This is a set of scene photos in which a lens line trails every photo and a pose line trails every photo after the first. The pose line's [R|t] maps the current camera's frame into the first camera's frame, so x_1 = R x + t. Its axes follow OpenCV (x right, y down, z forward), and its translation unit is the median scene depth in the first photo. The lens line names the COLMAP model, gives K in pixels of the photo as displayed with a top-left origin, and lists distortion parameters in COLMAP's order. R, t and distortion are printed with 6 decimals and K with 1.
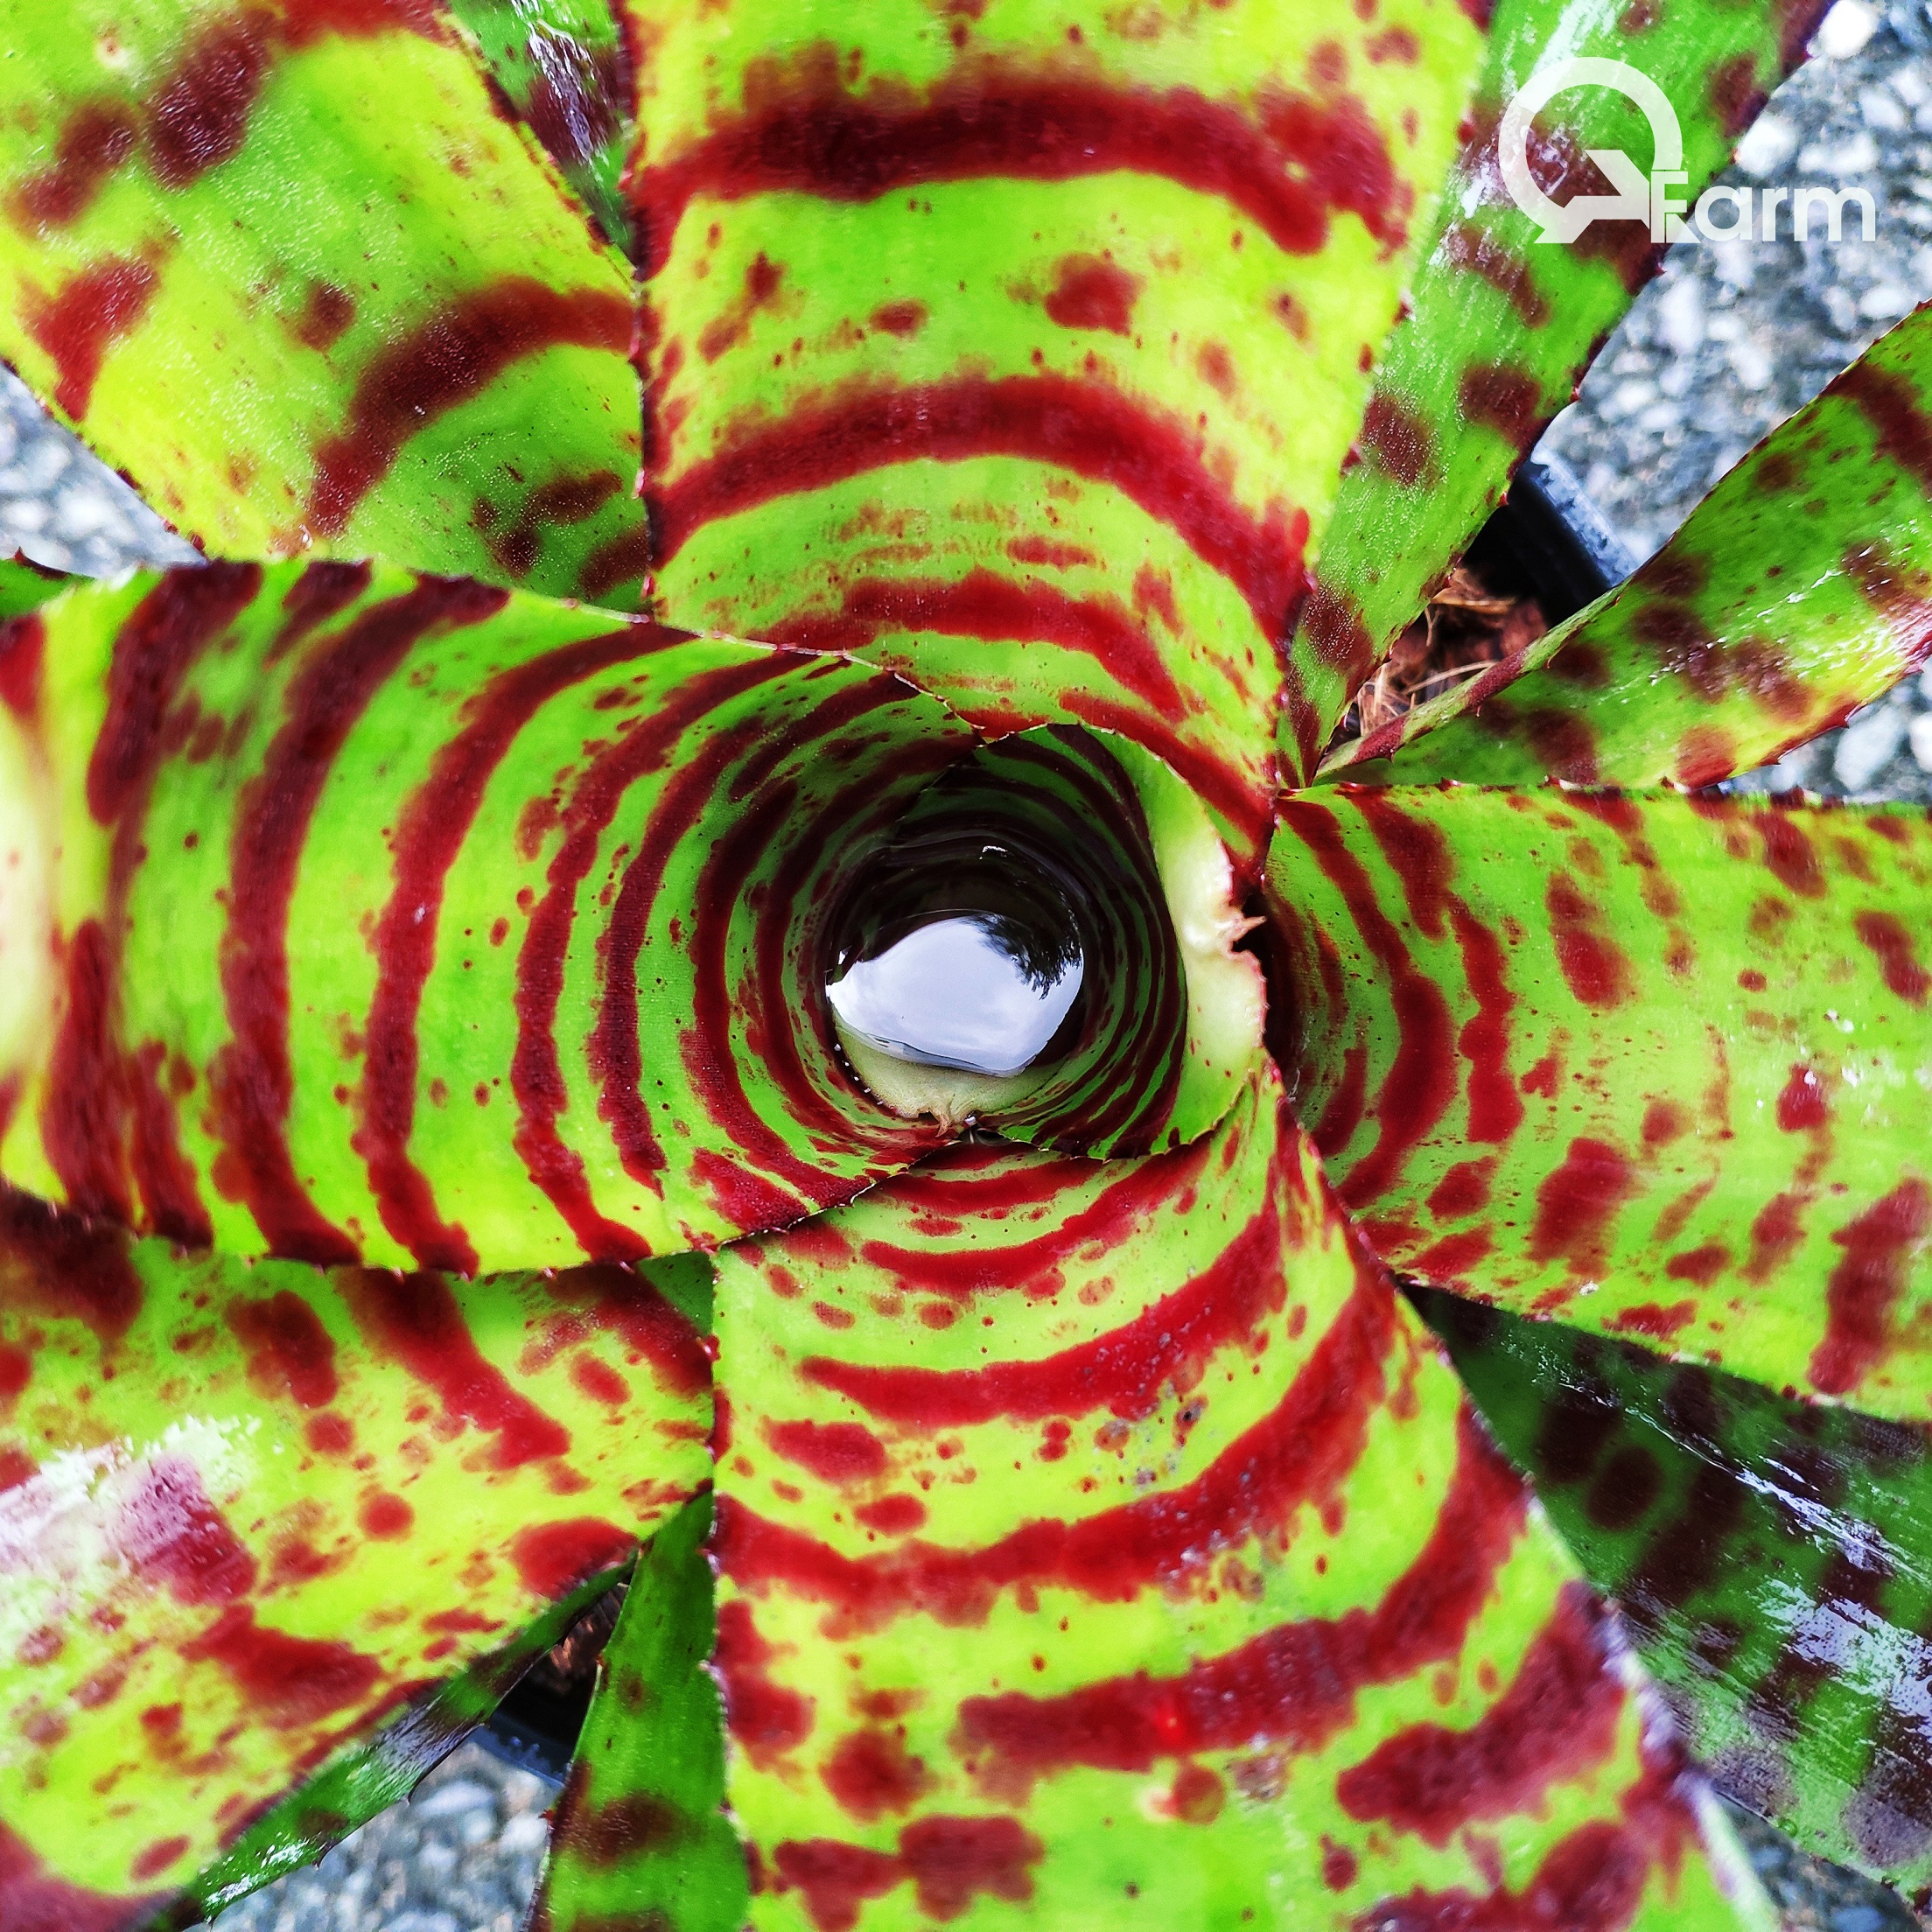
lens RADIAL K [[1999.7, 0, 964.5], [0, 1999.7, 973.7], [0, 0, 1]] dist [0.112006, -0.397411]
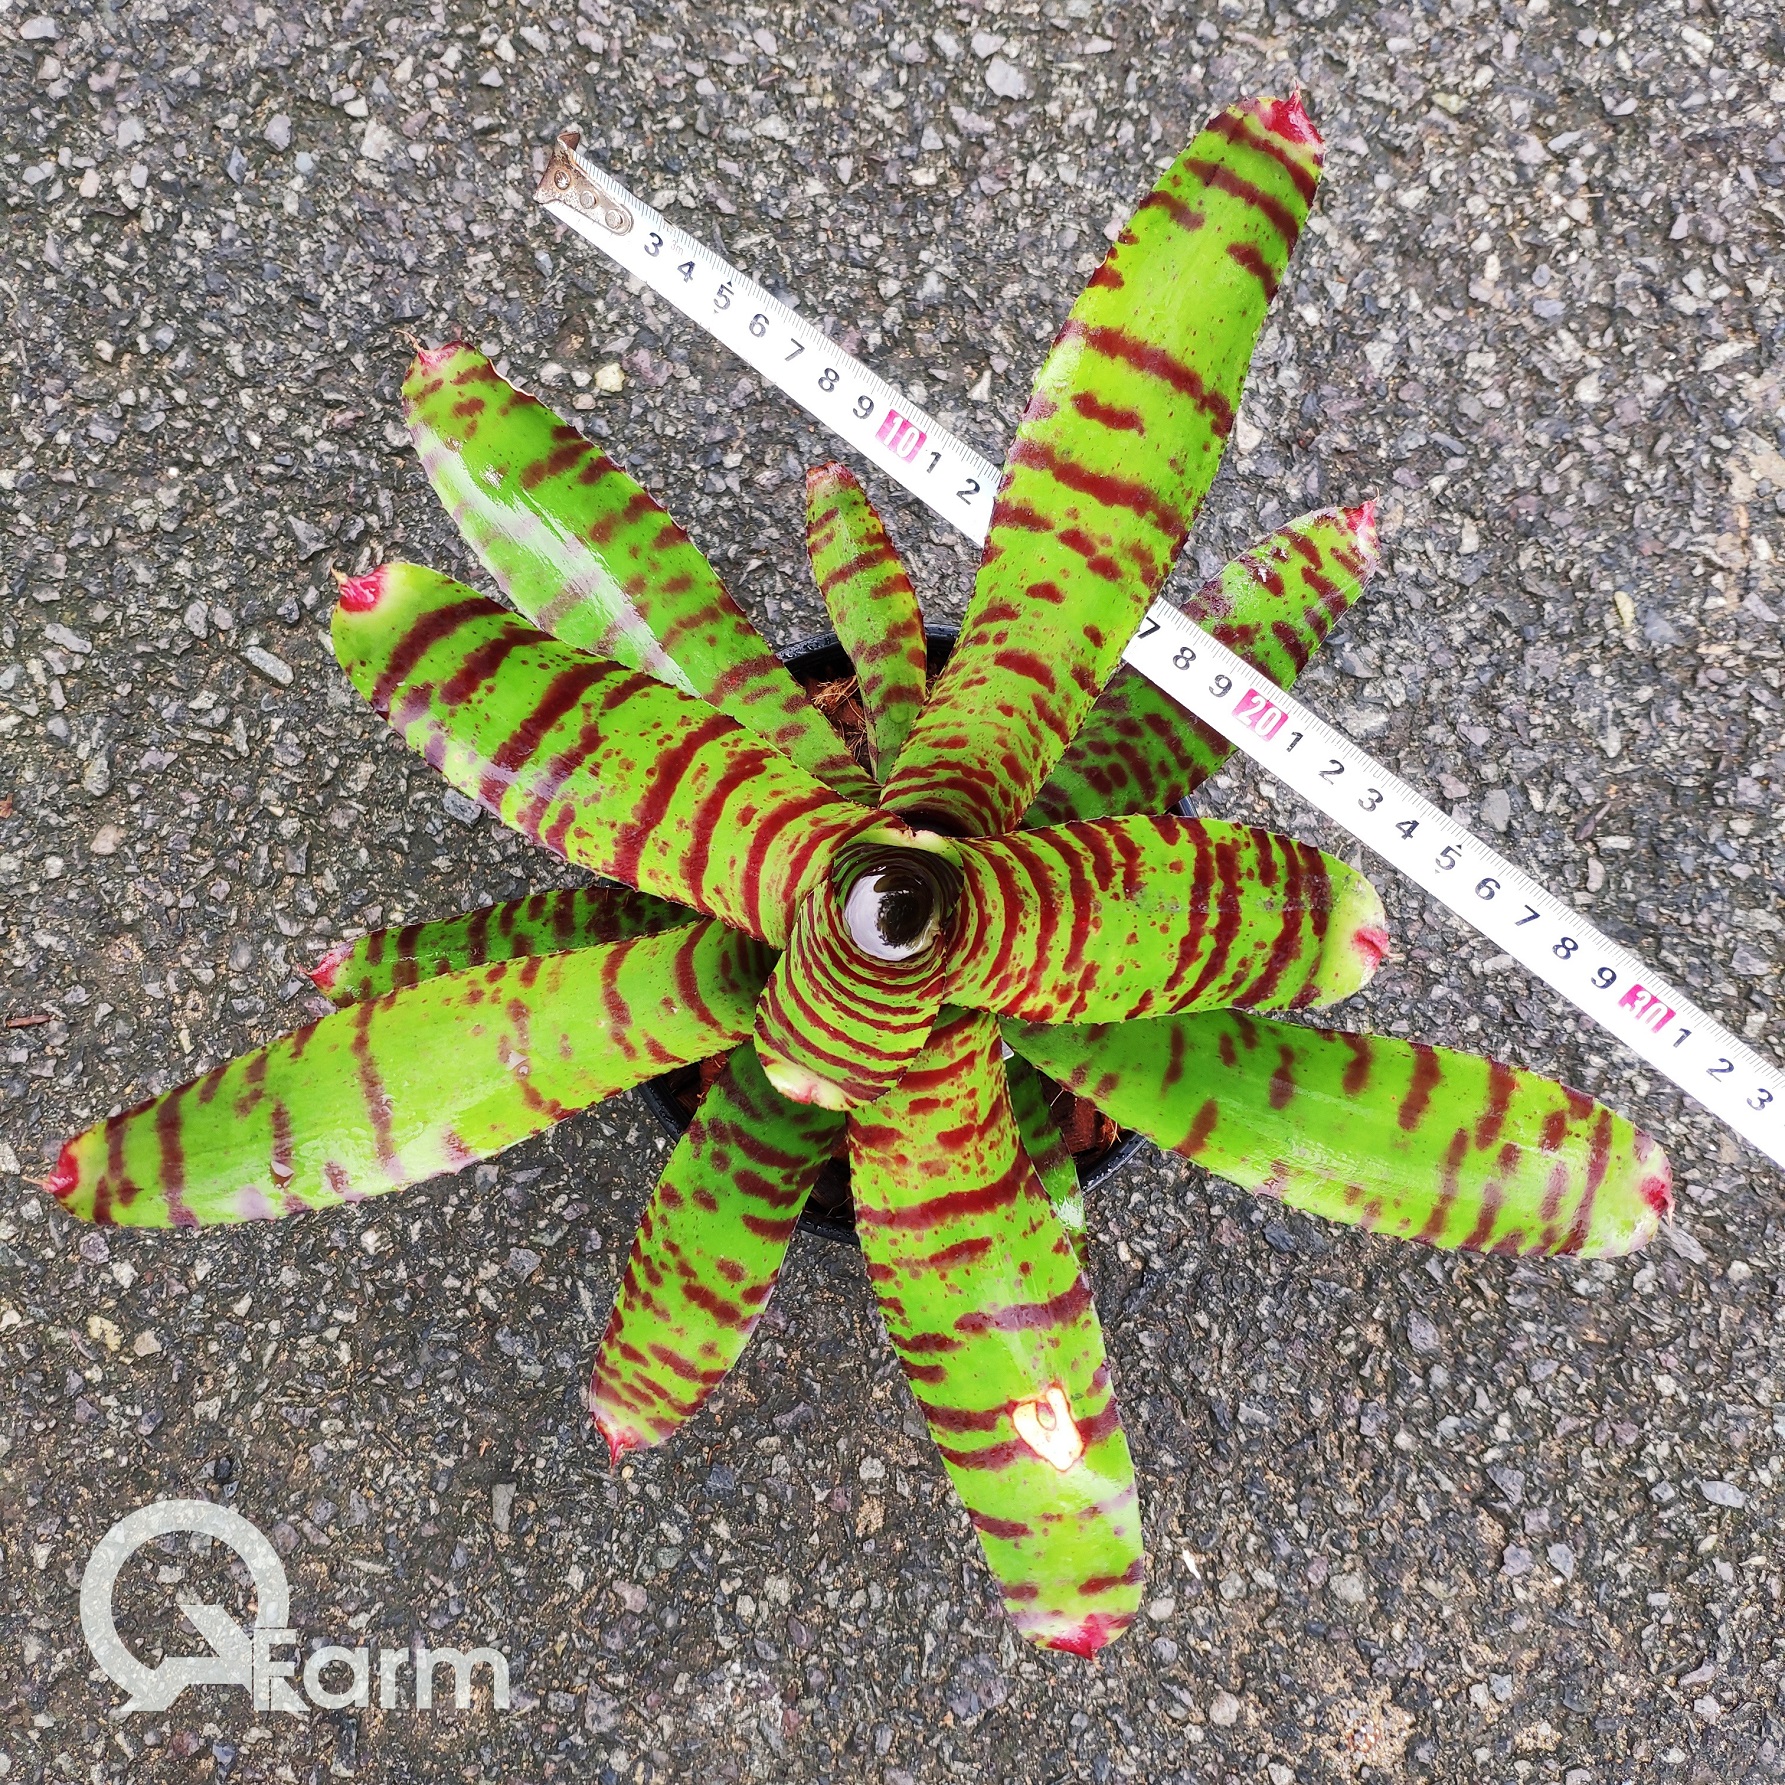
lens RADIAL K [[1844.1, 0, 887.5], [0, 1844.1, 891.9], [0, 0, 1]] dist [0.112983, -0.390670]
pose [[0.353224, -0.935200, 0.025182, -0.065988], [0.935417, 0.352616, -0.025643, 0.067223], [0.015102, 0.032613, 0.999354, -2.483162]]
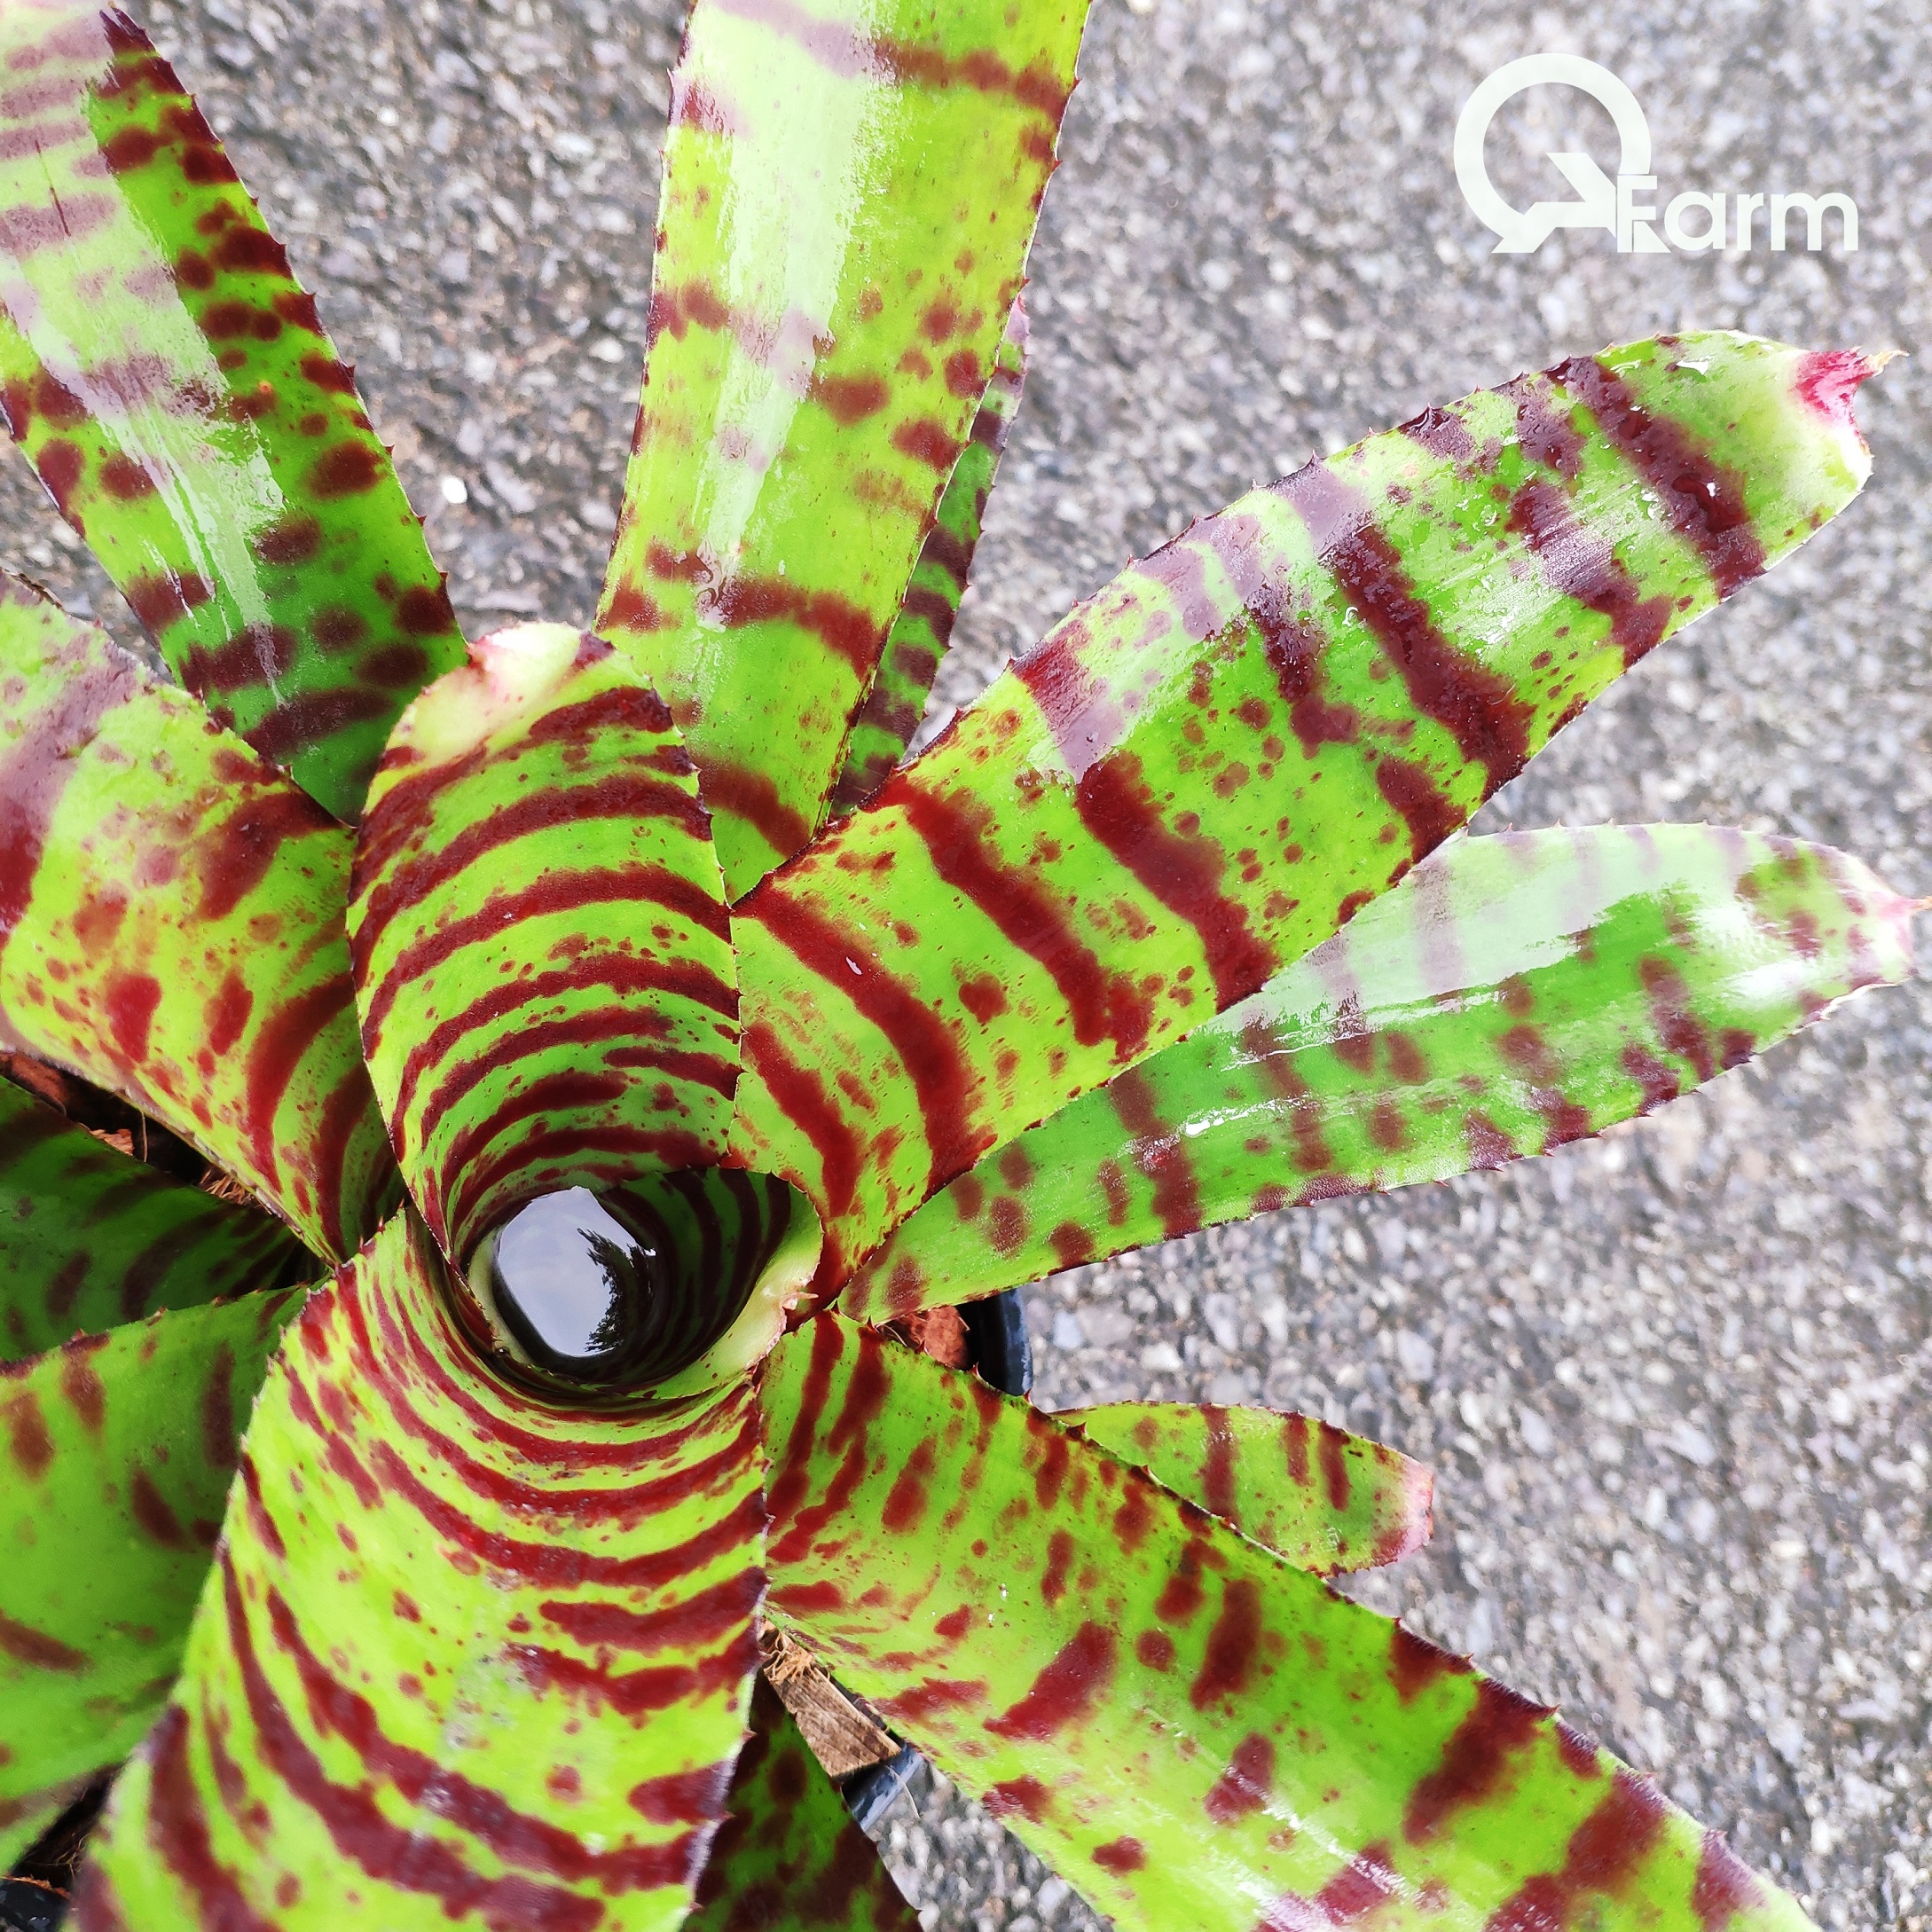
lens RADIAL K [[2099.5, 0, 968.6], [0, 2099.5, 971.2], [0, 0, 1]] dist [0.019603, -0.001488]
pose [[0.668805, 0.743419, 0.005306, 0.021768], [-0.618081, 0.559986, -0.551717, 0.713724], [-0.413128, 0.365711, 0.834015, -0.632725]]
